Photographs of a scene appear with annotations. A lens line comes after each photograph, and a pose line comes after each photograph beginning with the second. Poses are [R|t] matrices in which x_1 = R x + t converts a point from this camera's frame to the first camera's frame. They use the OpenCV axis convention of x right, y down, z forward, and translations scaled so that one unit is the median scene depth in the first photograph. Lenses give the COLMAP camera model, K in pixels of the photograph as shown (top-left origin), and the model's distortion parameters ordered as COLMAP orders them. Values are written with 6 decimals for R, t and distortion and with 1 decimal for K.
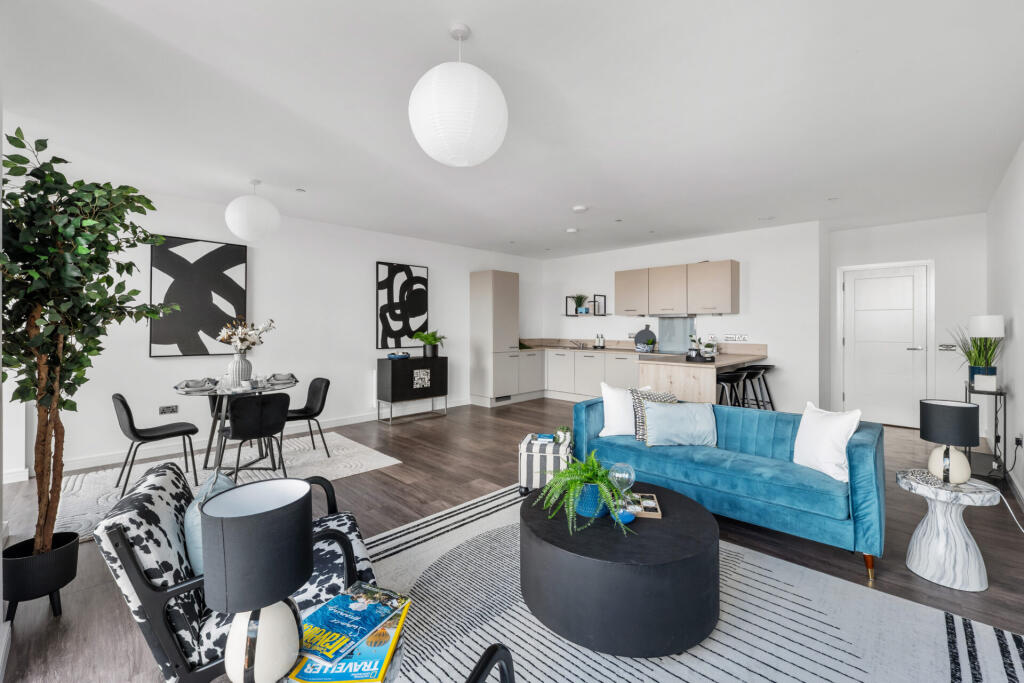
lens RADIAL K [[421.9, 0, 516.0], [0, 421.9, 324.4], [0, 0, 1]] dist [0.000302, 0.000027]
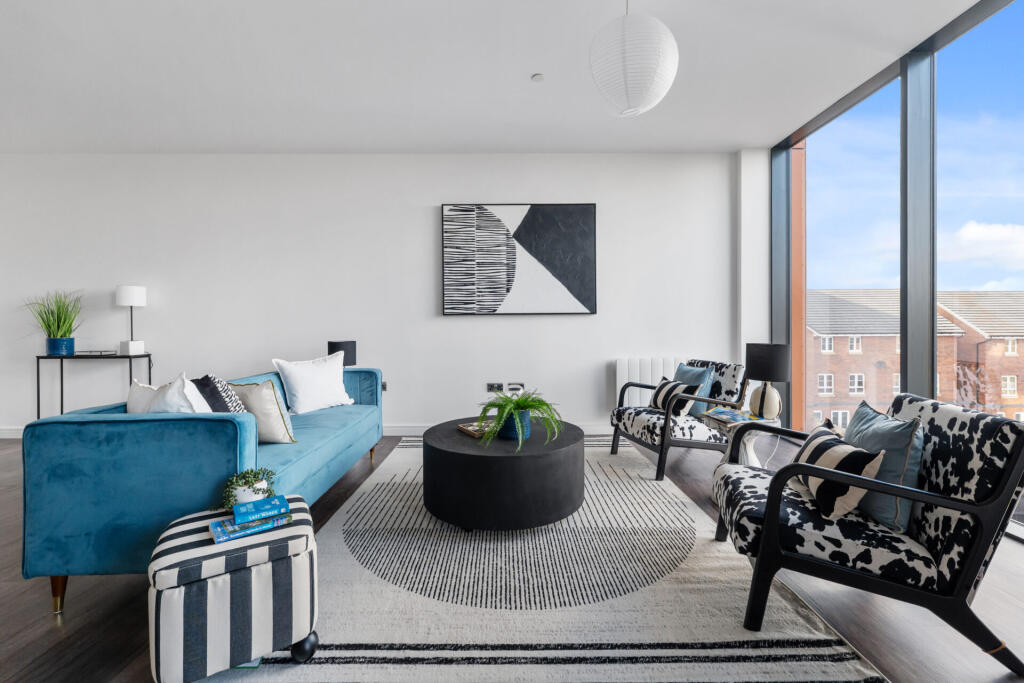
lens RADIAL K [[425.2, 0, 513.7], [0, 425.2, 337.5], [0, 0, 1]] dist [0.000077, 0.000092]
pose [[-0.698084, -0.003200, 0.716009, -0.424387], [0.000246, 0.999989, 0.004709, 0.104999], [-0.716016, 0.003464, -0.698076, 1.184059]]
